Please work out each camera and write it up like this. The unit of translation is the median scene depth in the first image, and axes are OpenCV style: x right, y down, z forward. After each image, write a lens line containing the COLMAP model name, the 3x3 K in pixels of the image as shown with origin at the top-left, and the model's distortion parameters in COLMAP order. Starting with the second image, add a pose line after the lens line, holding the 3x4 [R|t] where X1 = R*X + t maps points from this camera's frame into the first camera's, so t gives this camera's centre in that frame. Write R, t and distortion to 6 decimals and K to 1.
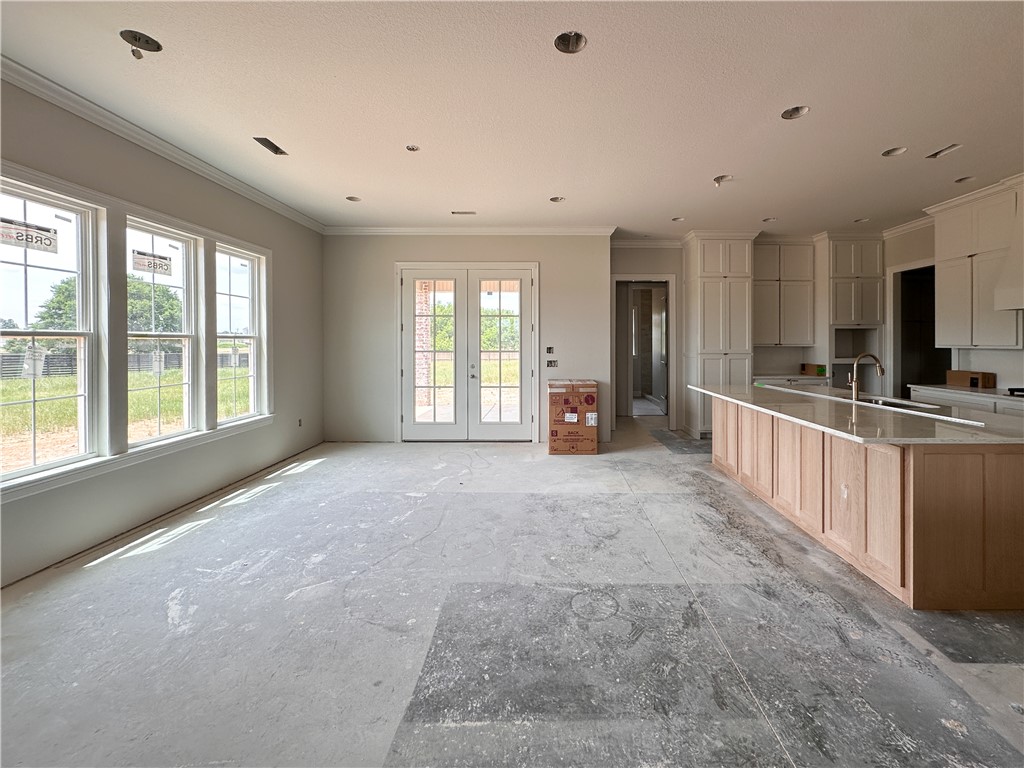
lens RADIAL K [[415.2, 0, 548.7], [0, 415.2, 343.4], [0, 0, 1]] dist [-0.000786, -0.000048]
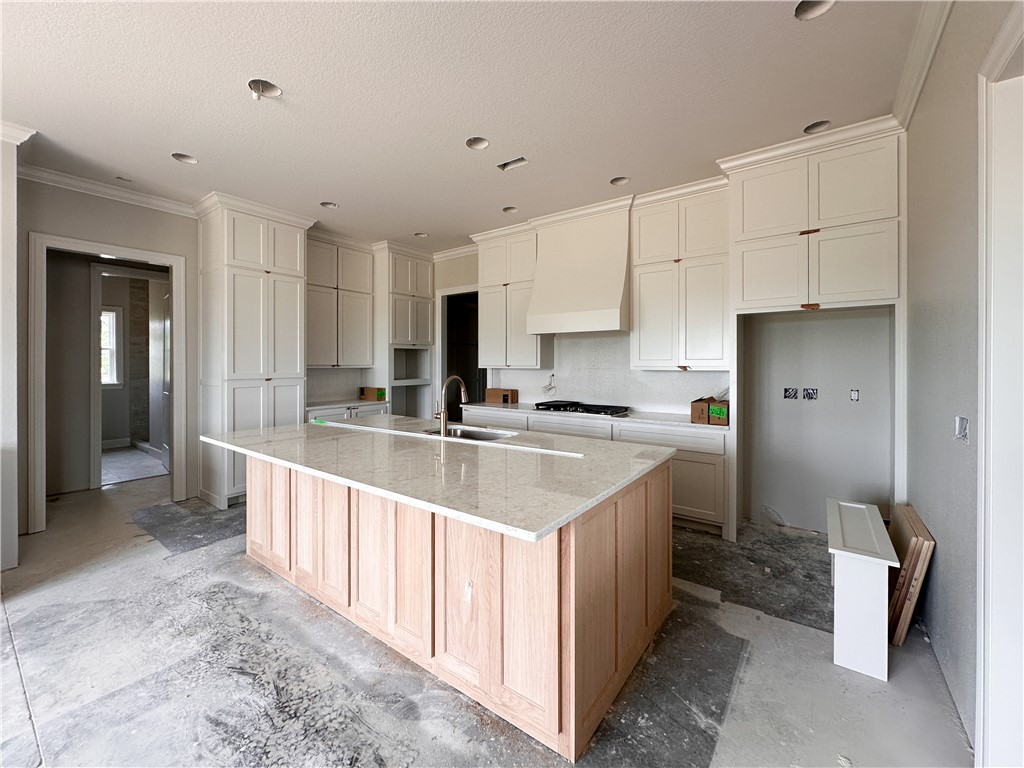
lens RADIAL K [[417.2, 0, 512.8], [0, 417.2, 360.8], [0, 0, 1]] dist [-0.000784, 0.000195]
pose [[0.591750, 0.003873, 0.806112, 0.109846], [0.003424, 0.999967, -0.007317, -0.000174], [-0.806114, 0.007090, 0.591717, 0.268428]]
